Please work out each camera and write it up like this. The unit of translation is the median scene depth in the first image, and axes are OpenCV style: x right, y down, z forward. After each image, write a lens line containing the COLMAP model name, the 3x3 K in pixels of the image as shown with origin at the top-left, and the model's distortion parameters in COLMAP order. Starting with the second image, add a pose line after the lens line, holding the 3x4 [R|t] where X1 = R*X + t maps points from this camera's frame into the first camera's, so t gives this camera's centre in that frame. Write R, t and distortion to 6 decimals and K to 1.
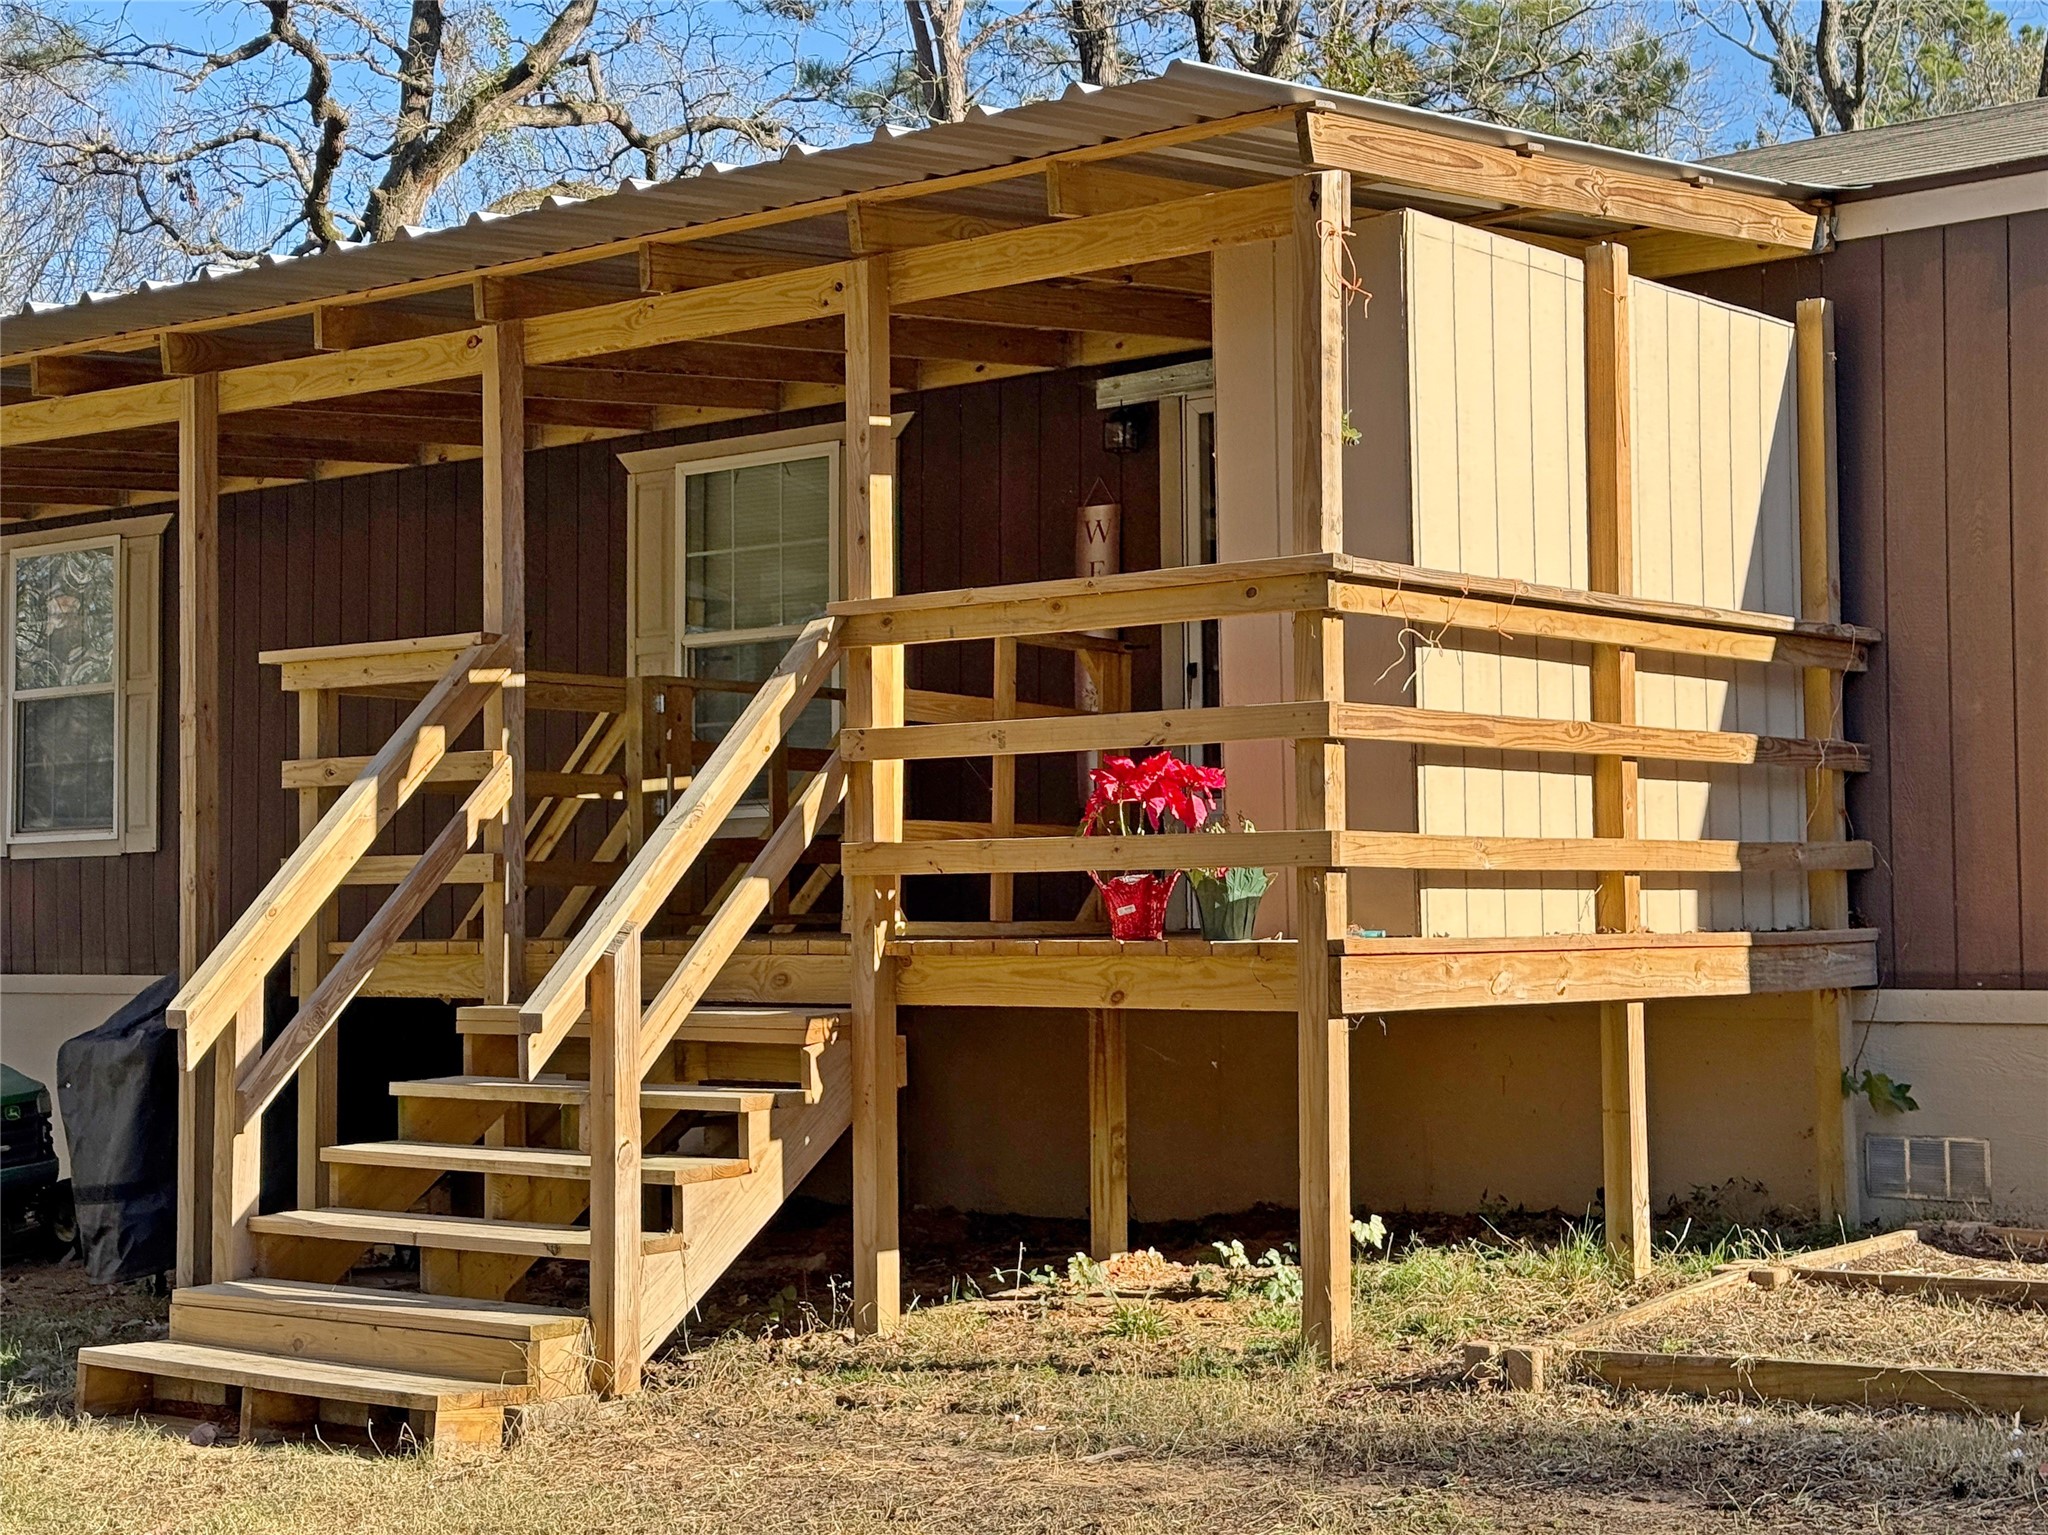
lens RADIAL K [[3076.5, 0, 1024.0], [0, 3076.5, 767.5], [0, 0, 1]] dist [0.129648, 0.048783]
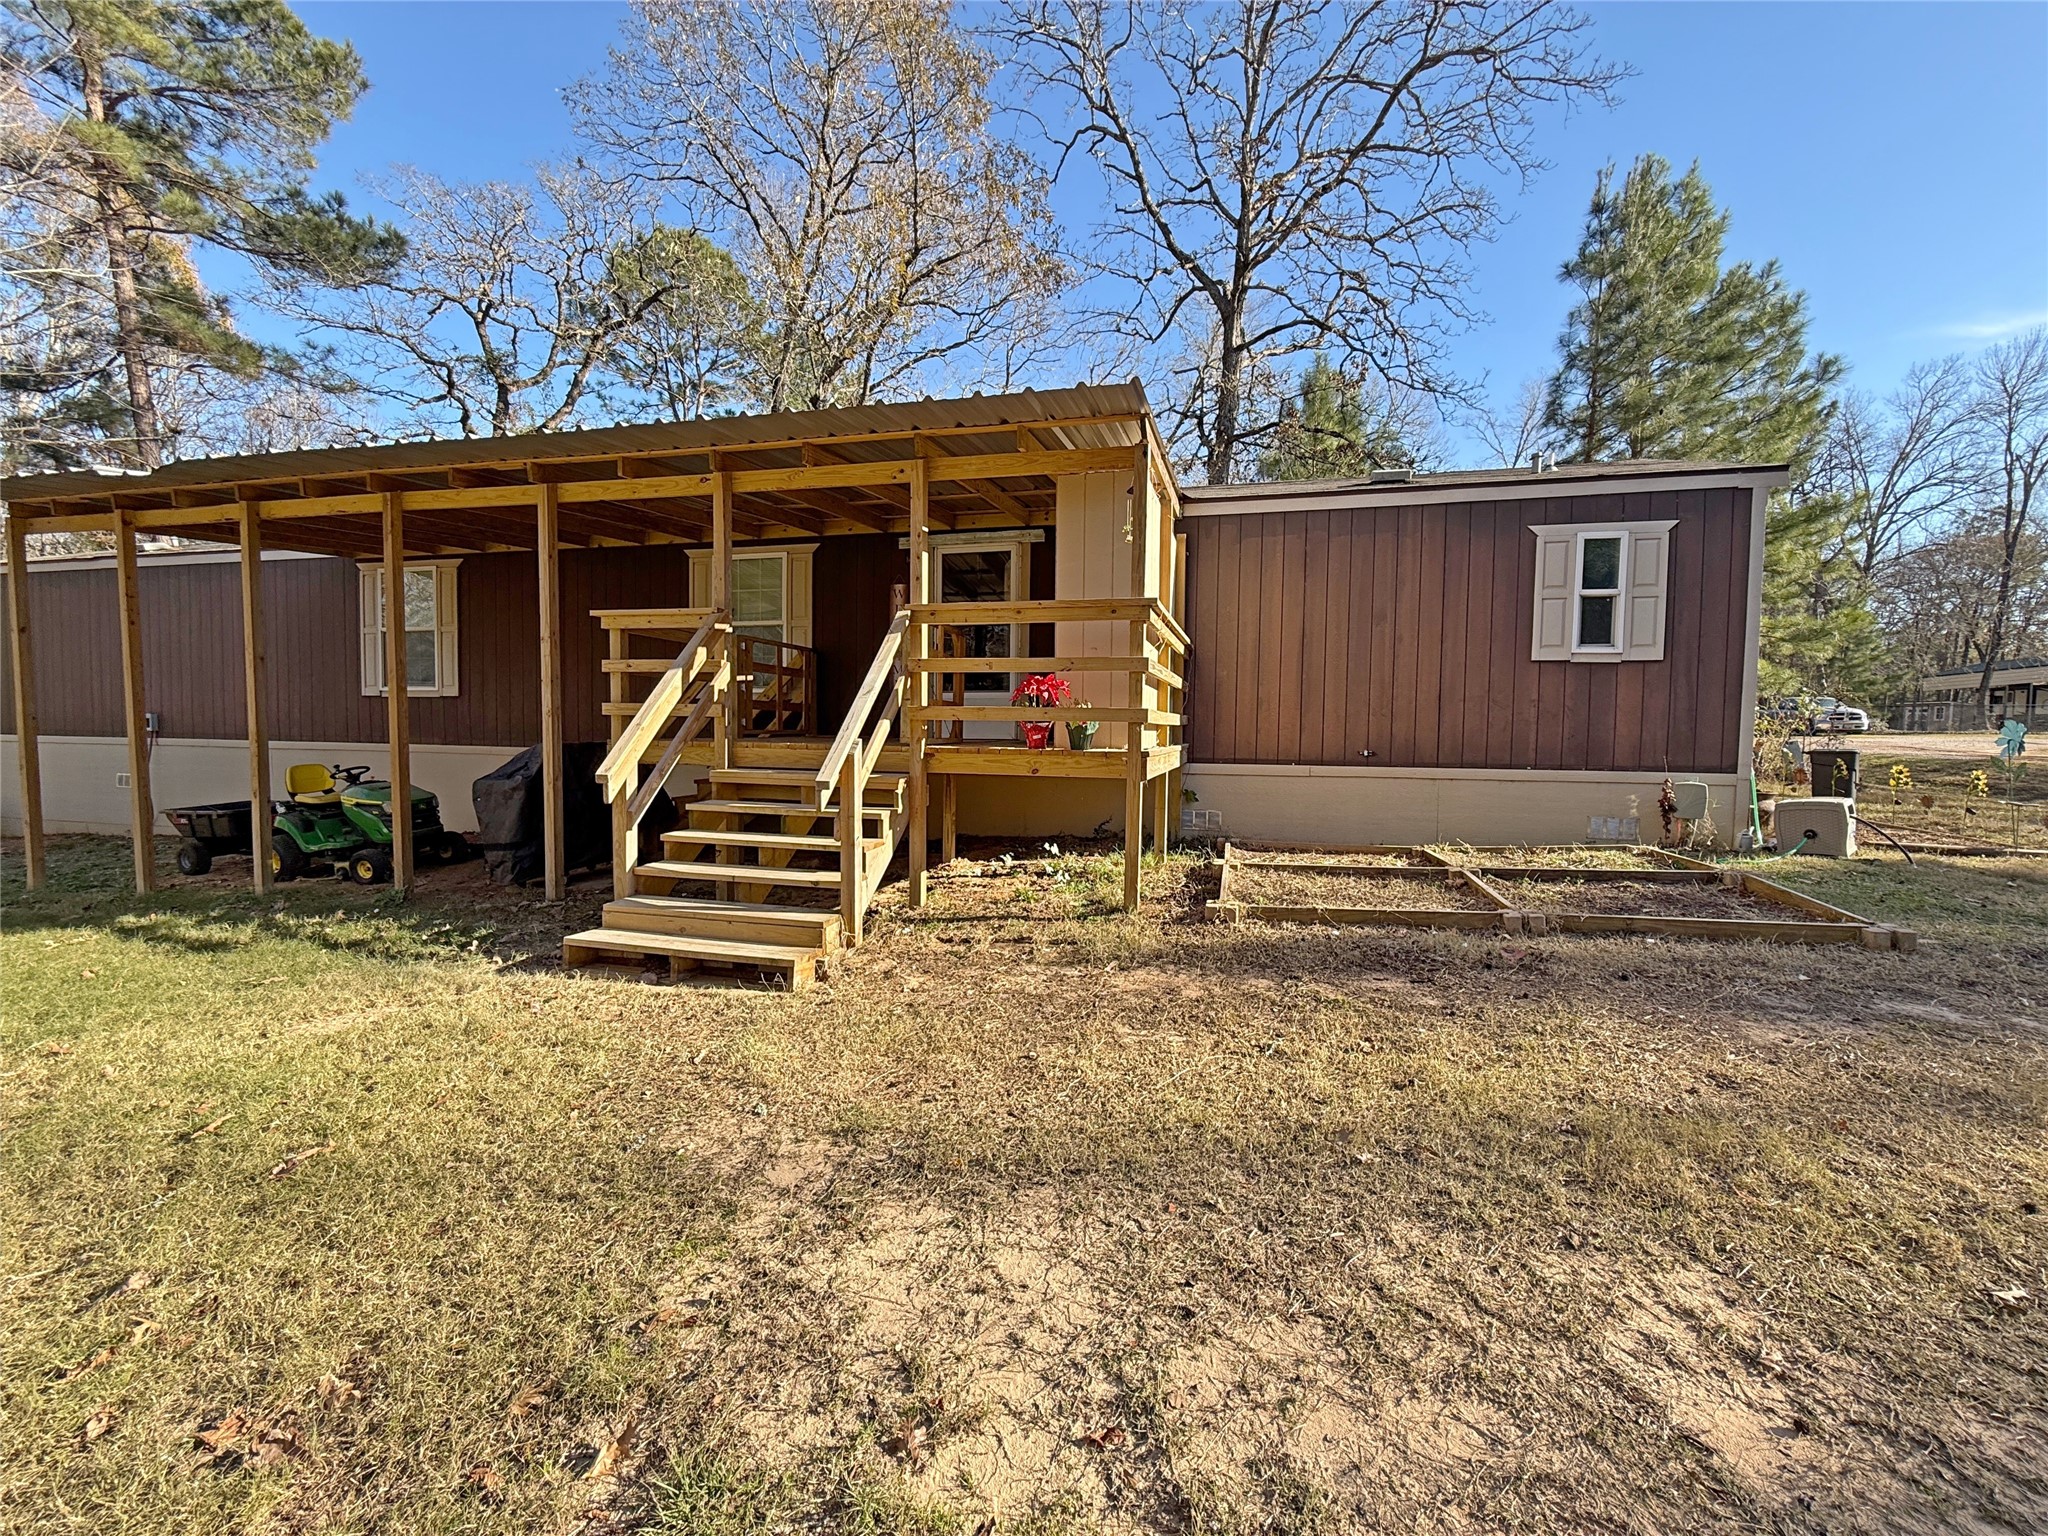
lens RADIAL K [[810.9, 0, 1024.0], [0, 810.9, 768.0], [0, 0, 1]] dist [-0.001298, 0.000118]
pose [[0.908837, 0.001874, 0.417148, -0.235965], [-0.042519, 0.995198, 0.088165, 0.013074], [-0.414979, -0.097864, 0.904552, 0.376840]]
